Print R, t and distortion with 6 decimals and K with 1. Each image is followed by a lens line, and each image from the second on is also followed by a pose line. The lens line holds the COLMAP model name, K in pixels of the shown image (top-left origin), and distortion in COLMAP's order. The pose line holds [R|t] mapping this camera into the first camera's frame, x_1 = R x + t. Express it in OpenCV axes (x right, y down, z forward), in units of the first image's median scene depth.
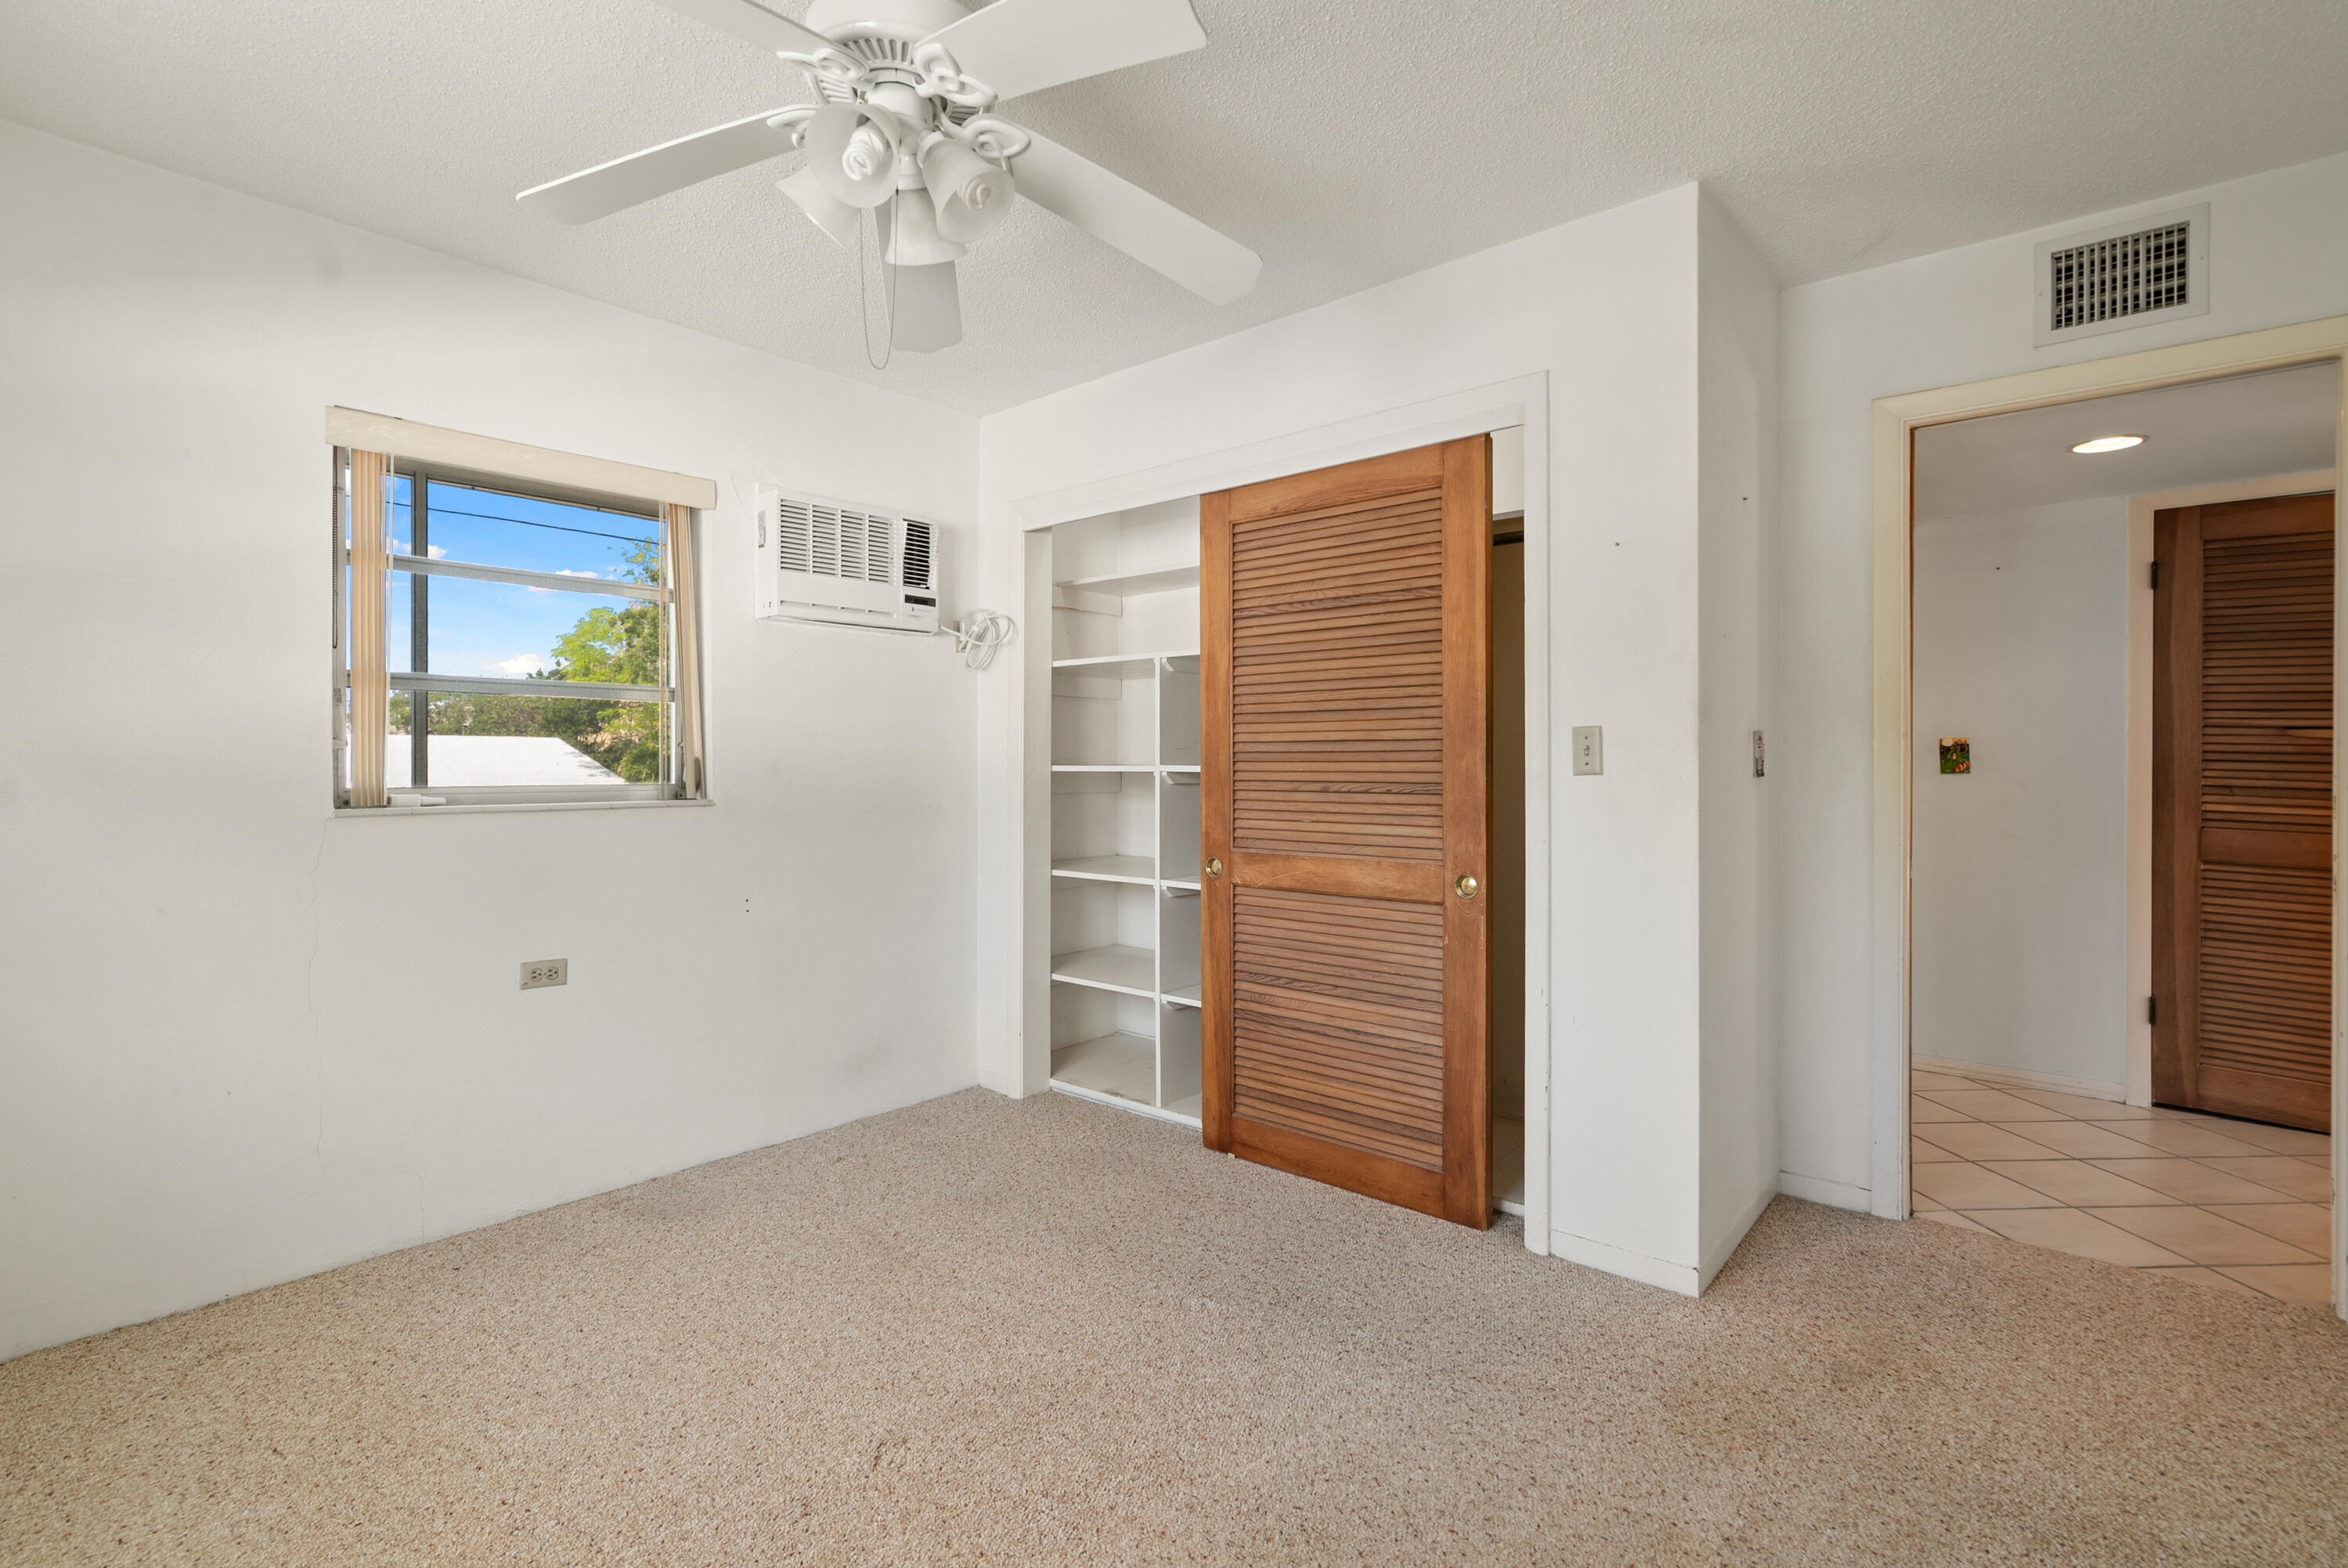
lens RADIAL K [[1085.6, 0, 1169.6], [0, 1085.6, 757.7], [0, 0, 1]] dist [-0.000423, -0.000208]
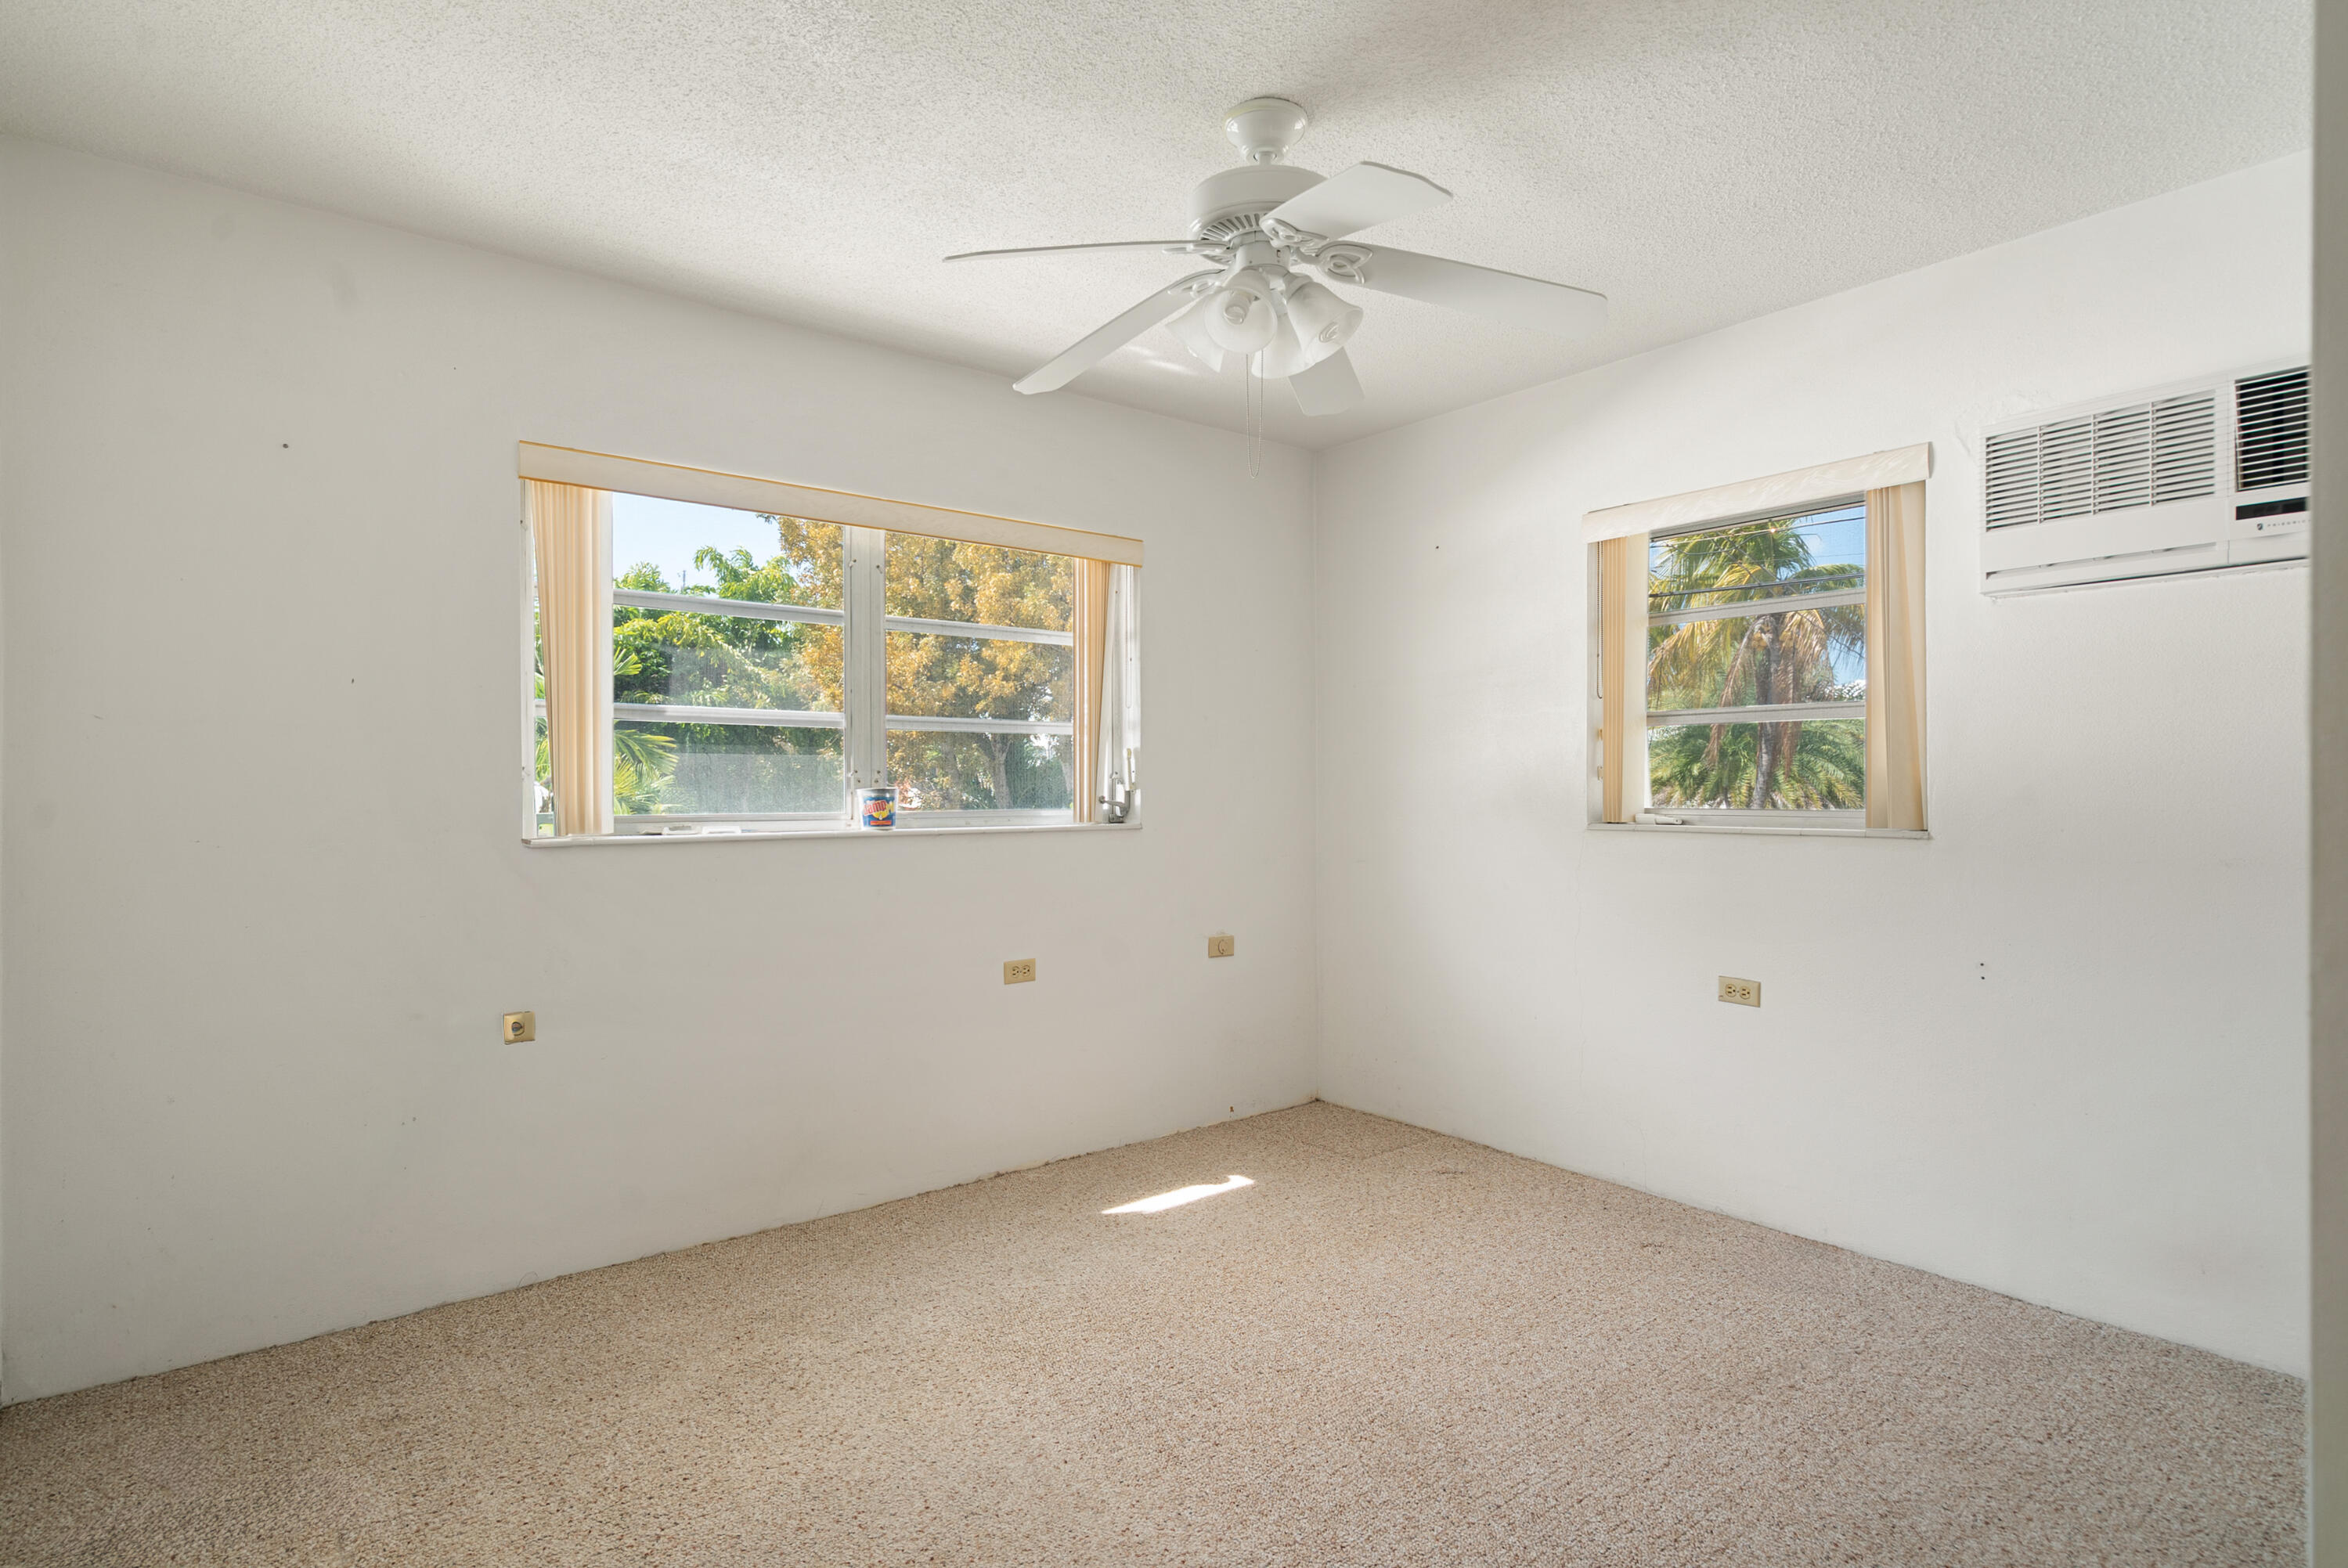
lens RADIAL K [[1184.7, 0, 1174.0], [0, 1184.7, 784.0], [0, 0, 1]] dist [0.000031, 0.000038]
pose [[-0.185943, -0.004816, -0.982549, 0.587355], [0.006378, 0.999961, -0.006108, 0.004092], [0.982540, -0.007403, -0.185905, 0.629017]]
